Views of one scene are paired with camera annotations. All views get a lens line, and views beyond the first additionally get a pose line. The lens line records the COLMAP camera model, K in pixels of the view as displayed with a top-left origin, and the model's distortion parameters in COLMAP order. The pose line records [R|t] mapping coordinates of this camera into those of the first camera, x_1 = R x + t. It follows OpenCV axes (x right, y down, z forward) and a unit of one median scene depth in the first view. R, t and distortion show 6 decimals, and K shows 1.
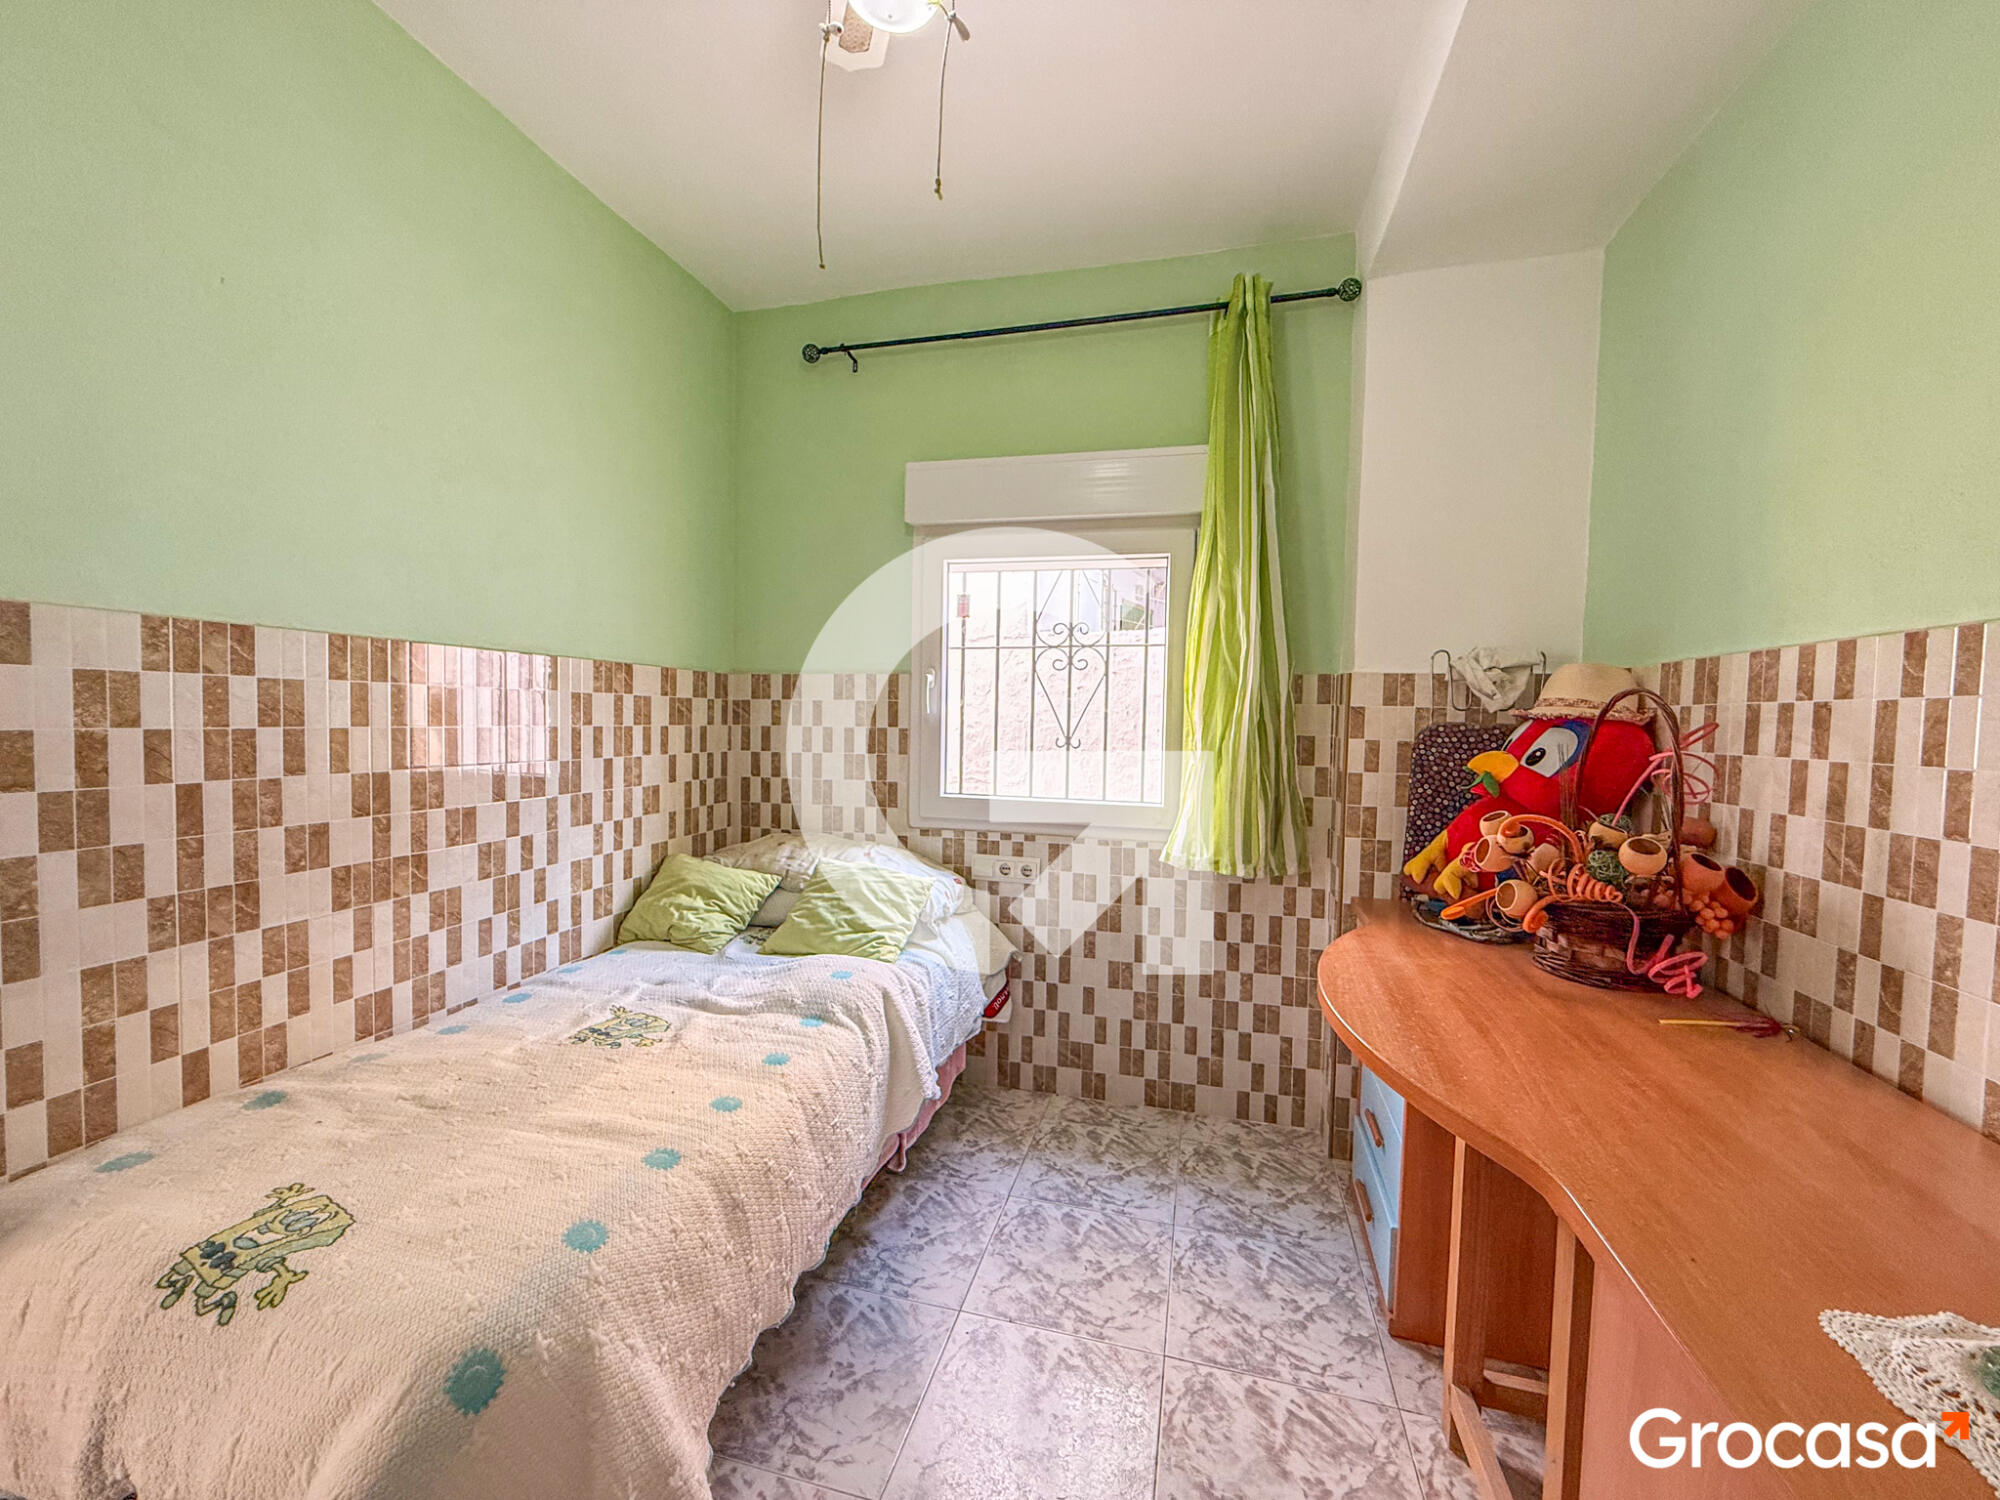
lens RADIAL K [[789.9, 0, 1000.2], [0, 789.9, 755.3], [0, 0, 1]] dist [-0.000789, -0.000348]
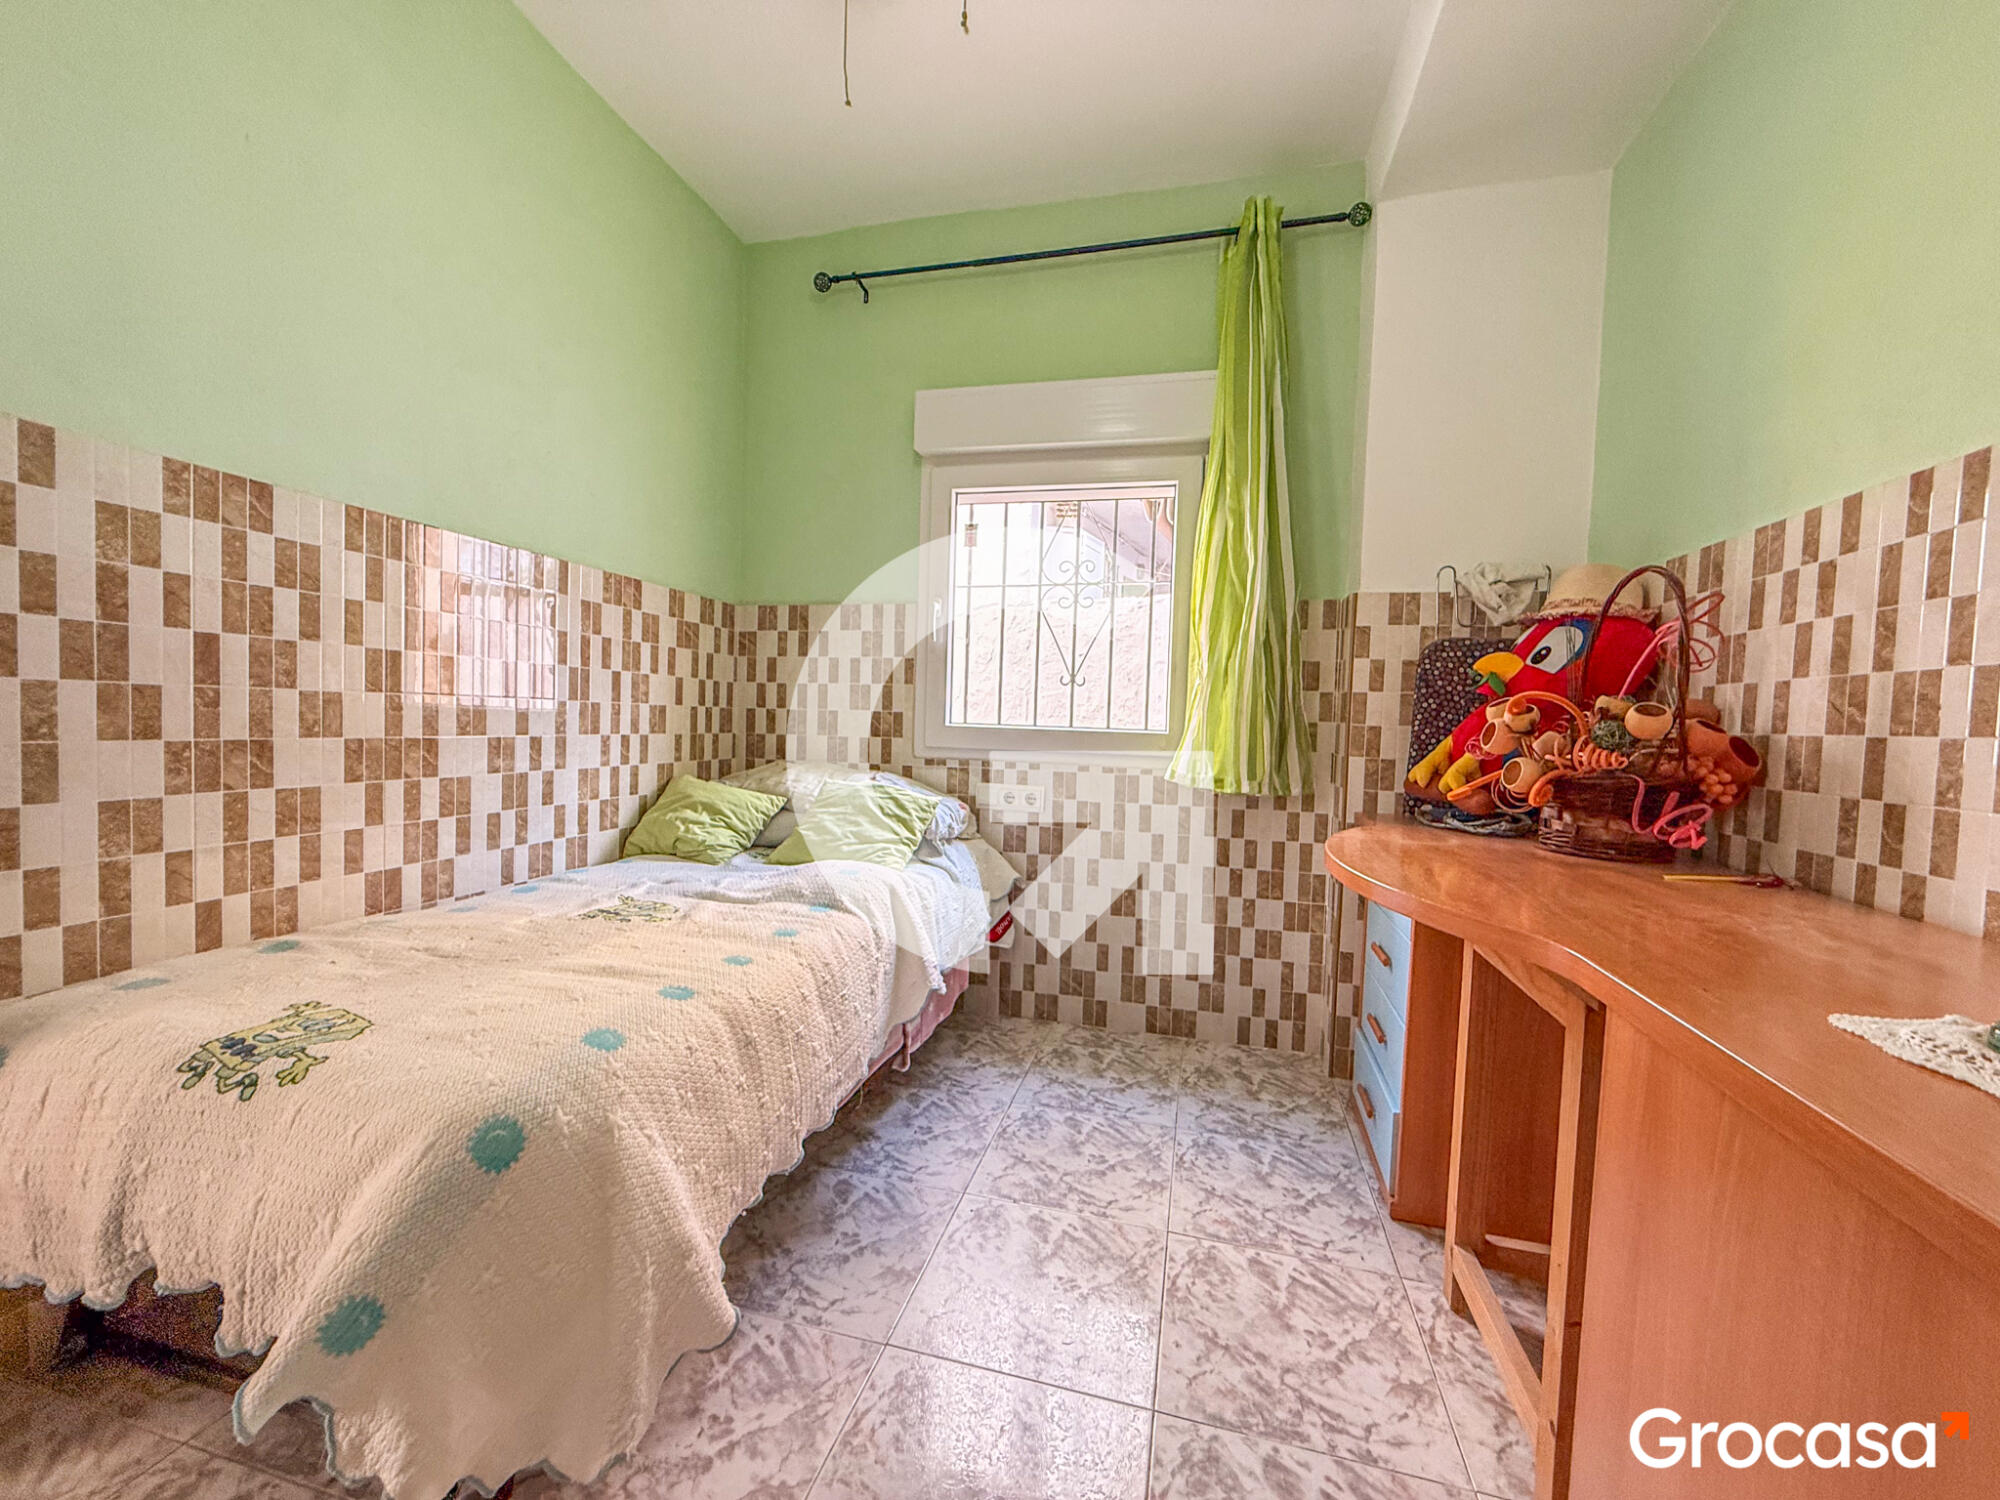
lens RADIAL K [[789.9, 0, 1002.0], [0, 789.9, 739.9], [0, 0, 1]] dist [-0.000789, -0.000348]
pose [[0.999911, 0.012765, 0.003985, -0.014506], [-0.012756, 0.999916, -0.002106, 0.130291], [-0.004012, 0.002055, 0.999990, -0.006712]]
